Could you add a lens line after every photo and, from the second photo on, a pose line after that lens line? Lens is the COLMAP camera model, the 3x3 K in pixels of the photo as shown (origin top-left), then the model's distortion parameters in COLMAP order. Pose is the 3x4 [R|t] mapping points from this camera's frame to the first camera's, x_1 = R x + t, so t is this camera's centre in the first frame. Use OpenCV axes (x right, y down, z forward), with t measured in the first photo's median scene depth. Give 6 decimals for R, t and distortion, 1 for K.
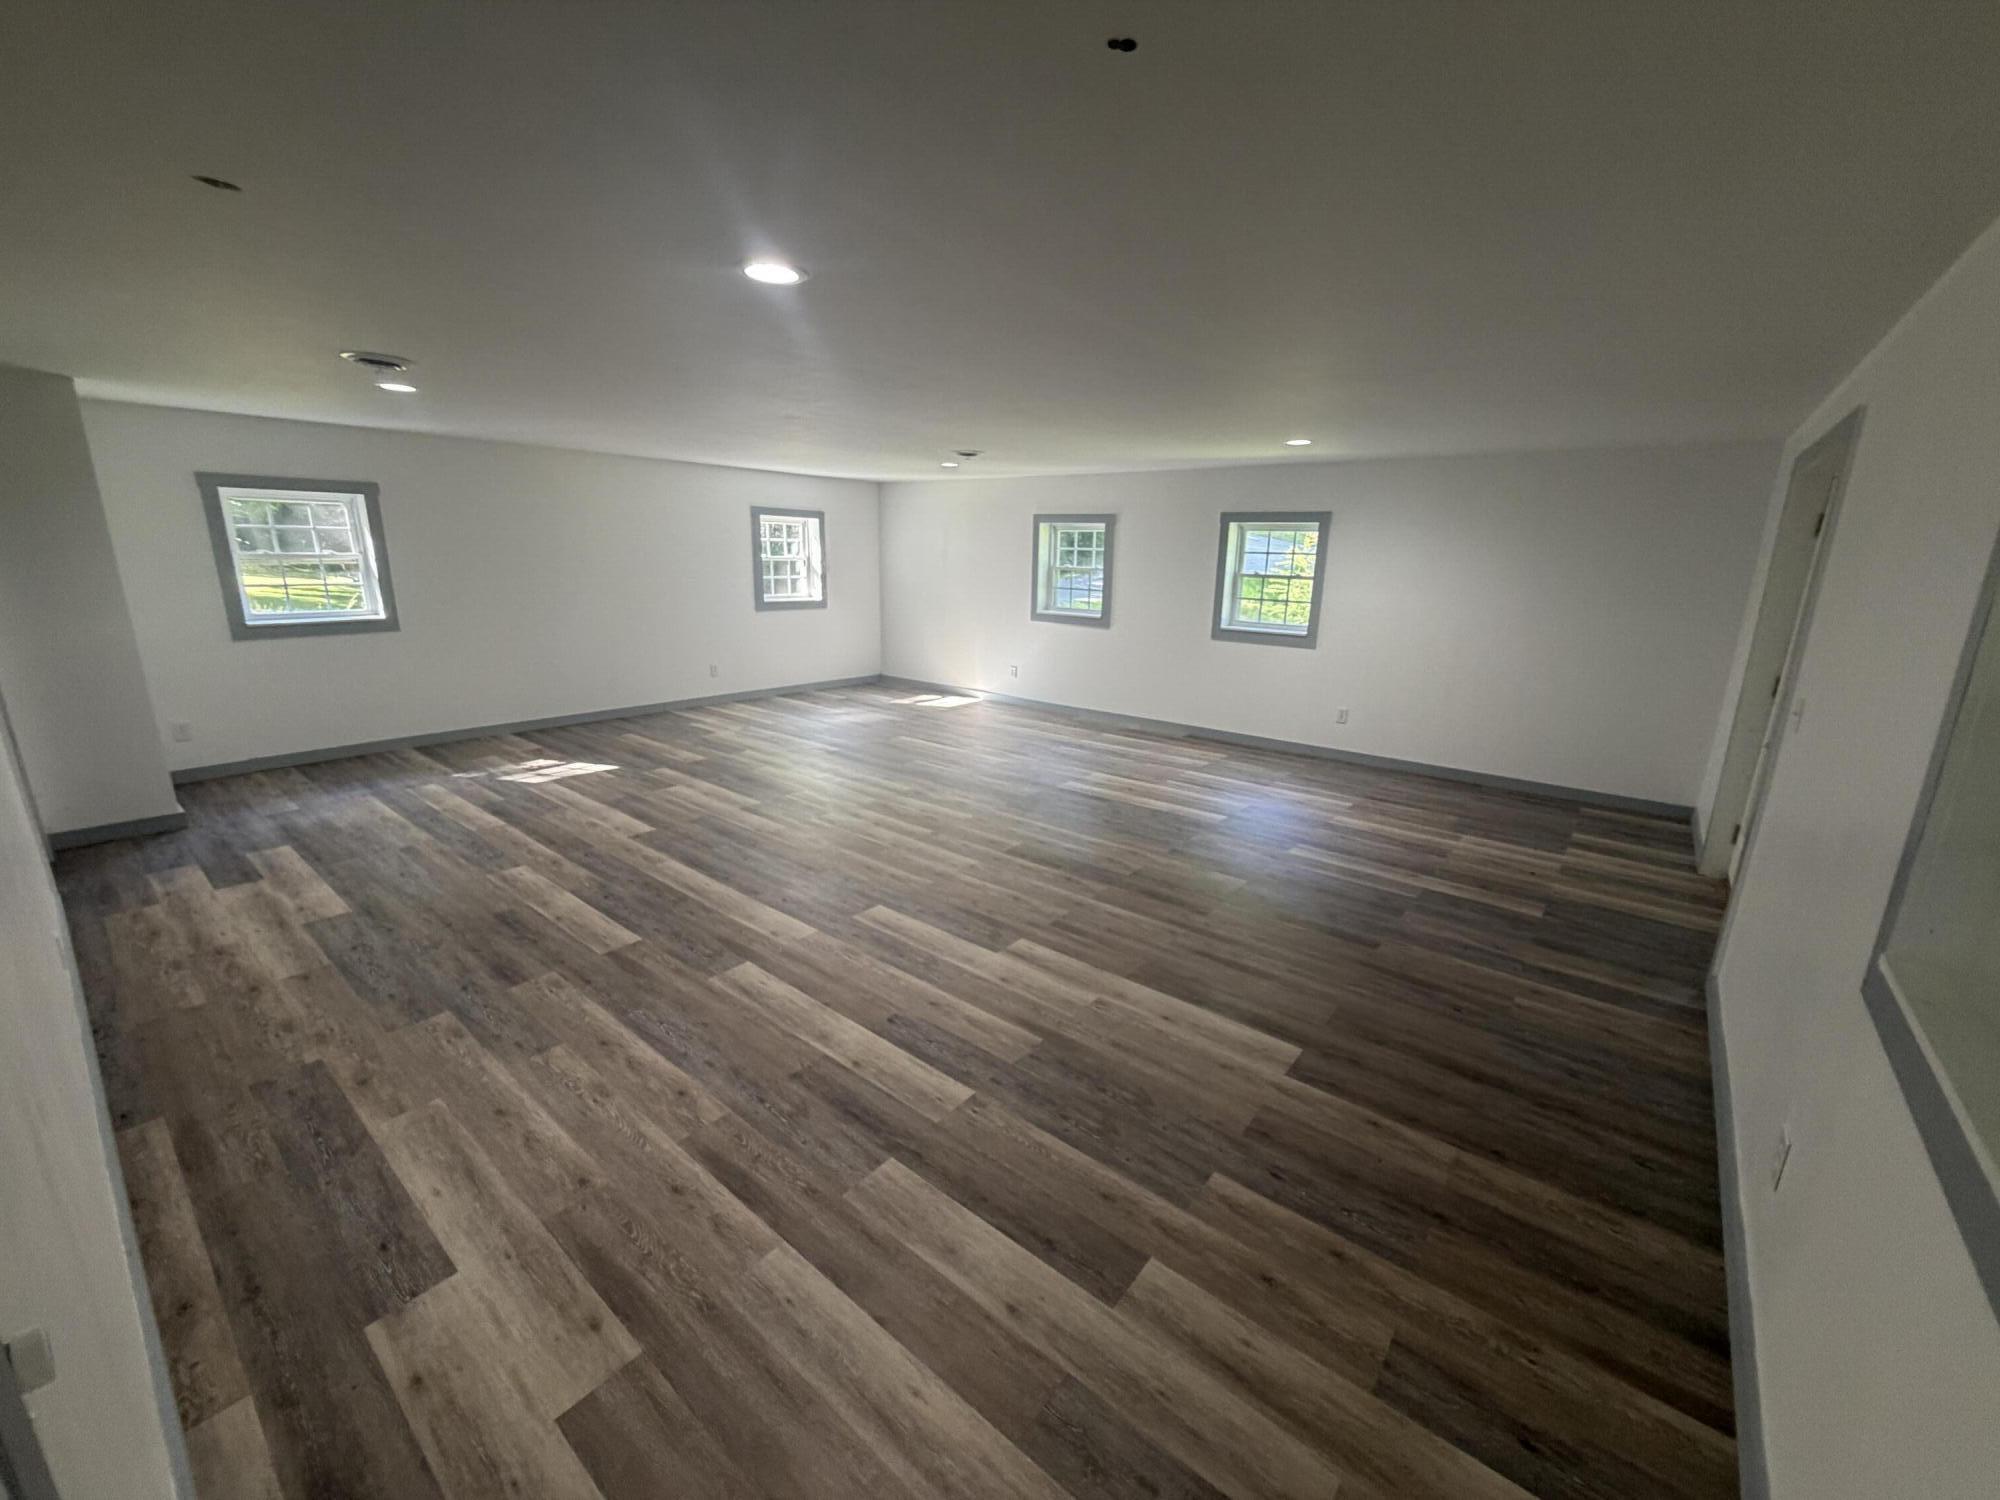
lens RADIAL K [[798.3, 0, 1005.6], [0, 798.3, 751.0], [0, 0, 1]] dist [-0.001256, 0.000275]
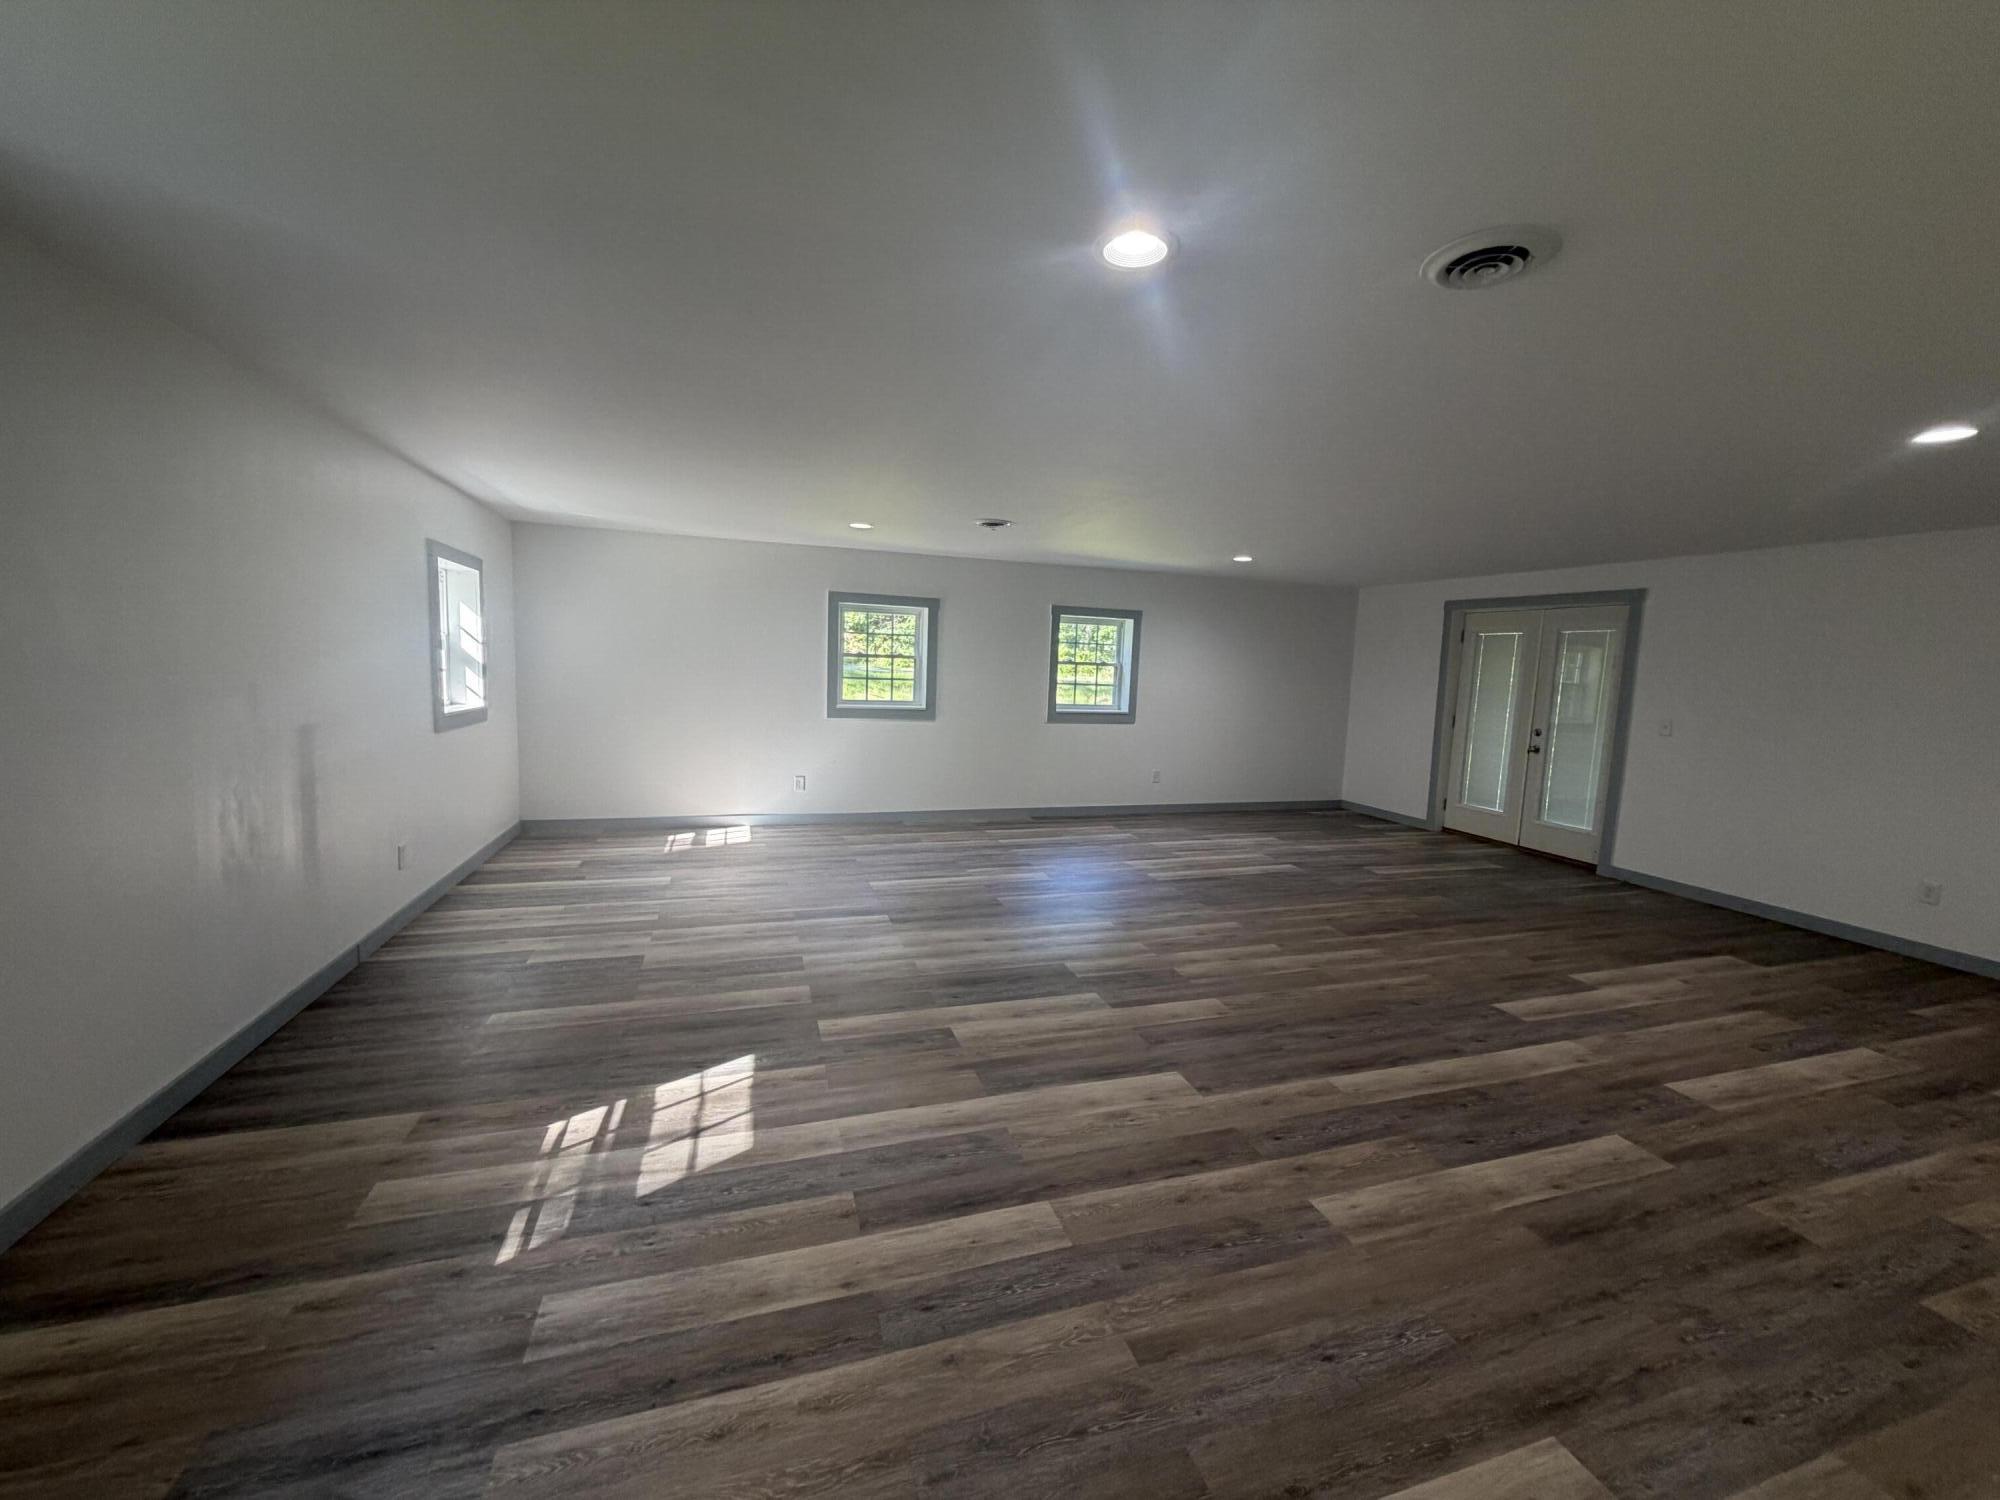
lens RADIAL K [[798.3, 0, 1005.6], [0, 798.3, 751.0], [0, 0, 1]] dist [-0.001256, 0.000275]
pose [[0.543074, -0.097591, 0.833994, -1.056470], [0.181733, 0.983342, -0.003272, -0.178377], [-0.819783, 0.153342, 0.551763, 0.765314]]
